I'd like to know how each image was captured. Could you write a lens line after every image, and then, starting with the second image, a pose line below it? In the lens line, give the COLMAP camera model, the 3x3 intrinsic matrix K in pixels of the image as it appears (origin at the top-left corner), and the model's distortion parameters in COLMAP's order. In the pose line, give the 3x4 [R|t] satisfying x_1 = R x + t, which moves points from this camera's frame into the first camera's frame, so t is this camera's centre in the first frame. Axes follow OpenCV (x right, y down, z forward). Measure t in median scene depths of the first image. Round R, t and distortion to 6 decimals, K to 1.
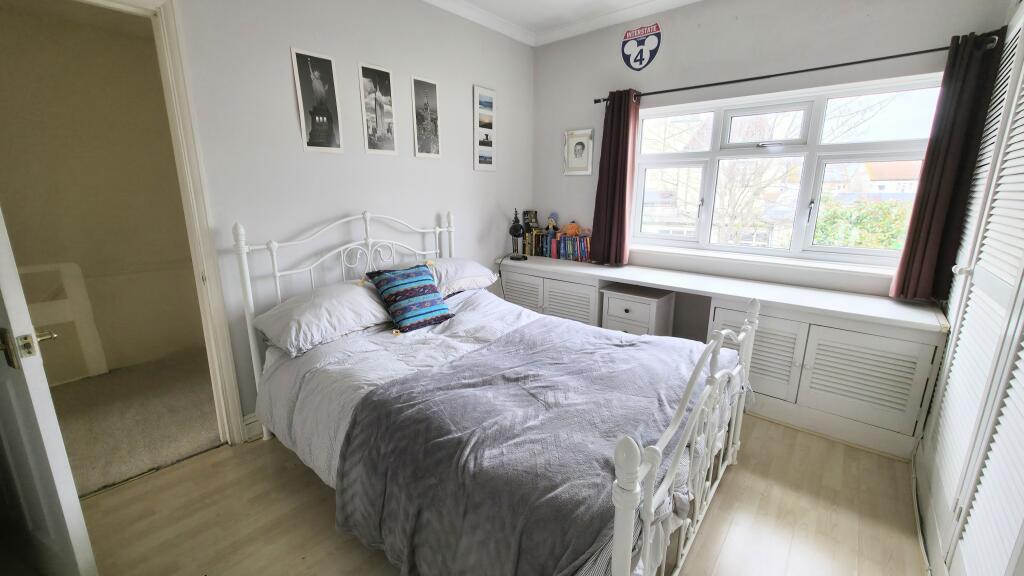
lens RADIAL K [[410.9, 0, 510.9], [0, 410.9, 284.9], [0, 0, 1]] dist [-0.001770, 0.000012]
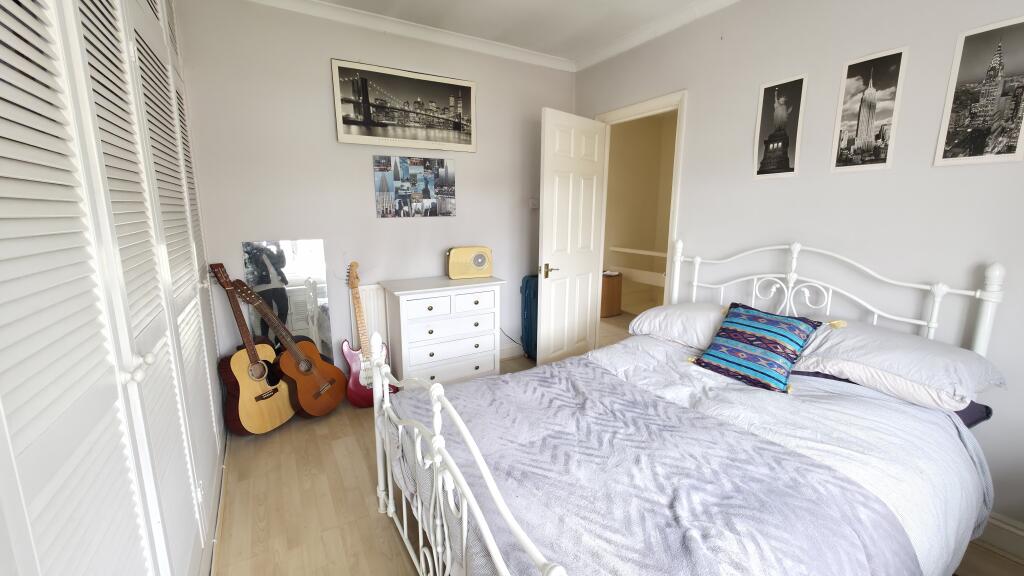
lens RADIAL K [[410.9, 0, 511.5], [0, 410.9, 285.8], [0, 0, 1]] dist [-0.001770, 0.000012]
pose [[-0.325601, 0.166101, -0.930803, 0.660218], [-0.221733, 0.943581, 0.245945, -0.175711], [0.919140, 0.286470, -0.270401, 0.726755]]
